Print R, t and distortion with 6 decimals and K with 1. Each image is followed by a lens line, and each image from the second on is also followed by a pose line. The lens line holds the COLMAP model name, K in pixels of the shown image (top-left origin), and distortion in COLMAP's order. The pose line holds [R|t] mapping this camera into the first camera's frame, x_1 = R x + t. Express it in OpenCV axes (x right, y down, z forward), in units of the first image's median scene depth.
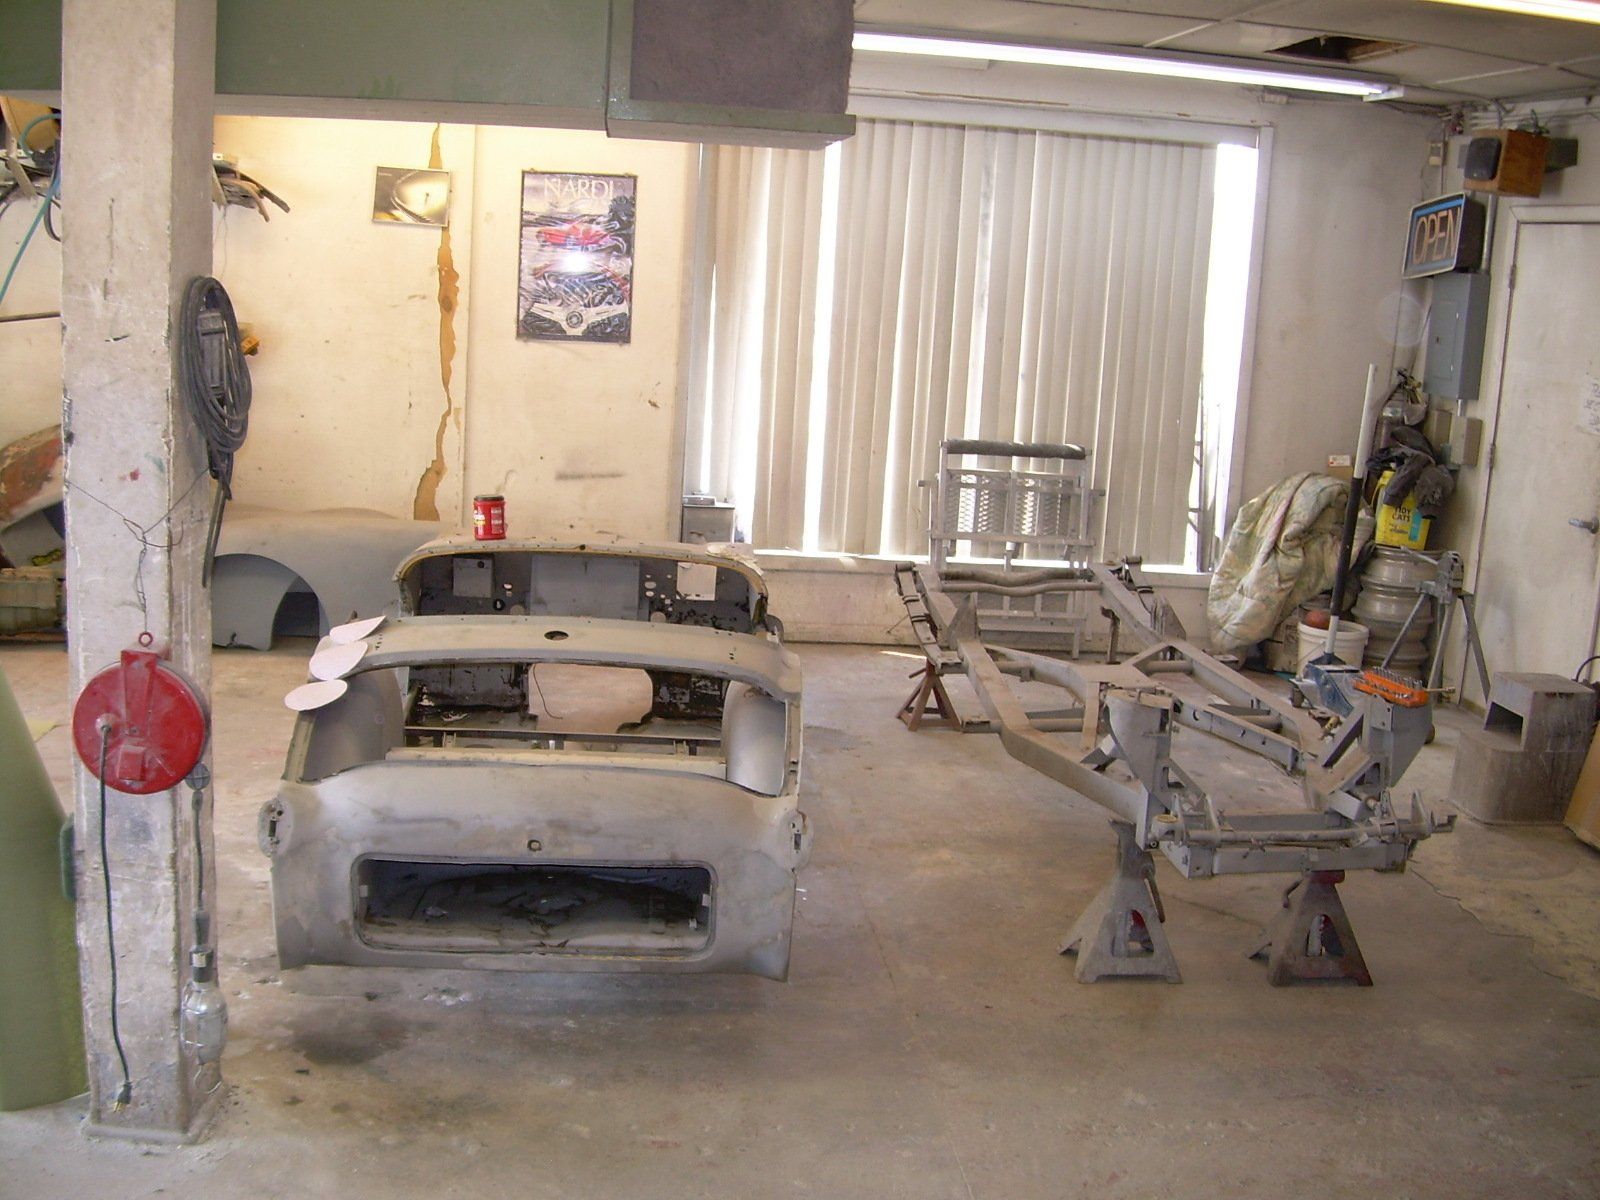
lens RADIAL K [[1786.0, 0, 801.1], [0, 1786.0, 652.9], [0, 0, 1]] dist [-0.210448, 0.072414]
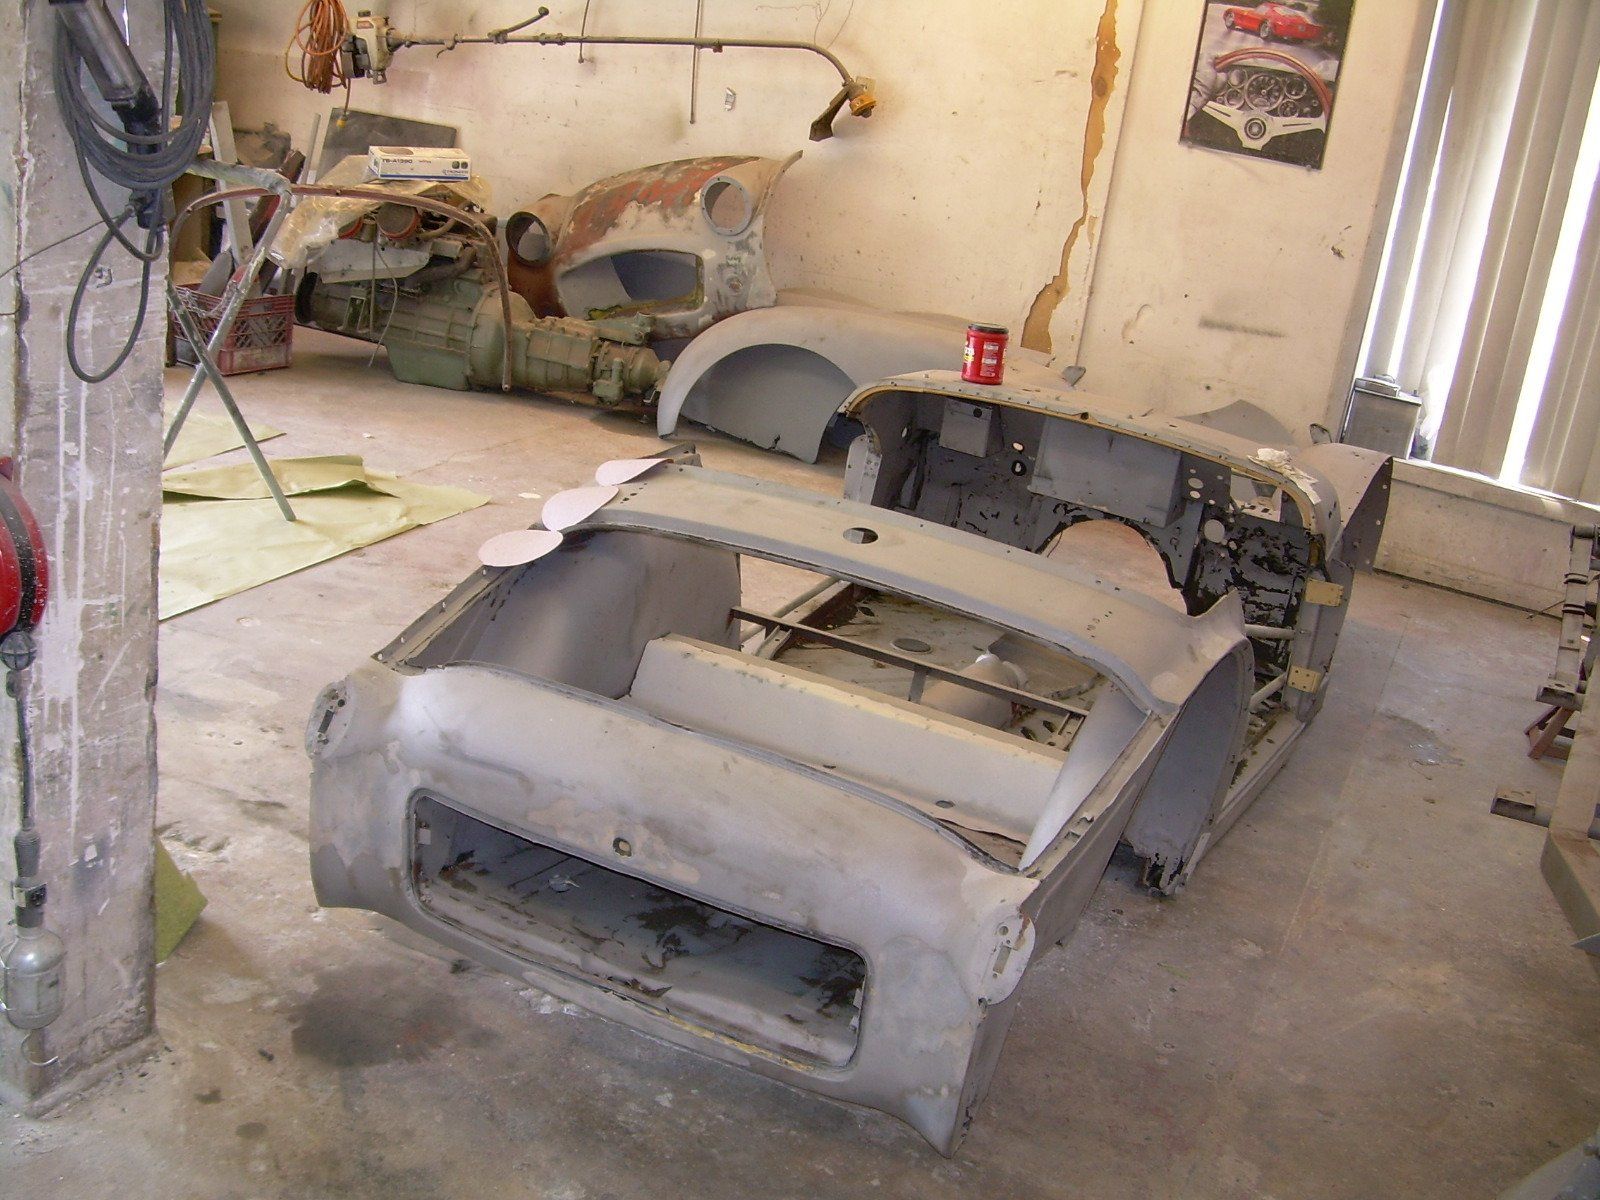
lens RADIAL K [[1786.0, 0, 801.1], [0, 1786.0, 652.9], [0, 0, 1]] dist [-0.210448, 0.072414]
pose [[0.863103, 0.239937, -0.444392, 0.112254], [-0.194531, 0.969986, 0.145896, -0.043575], [0.466059, -0.039476, 0.883872, 0.266012]]
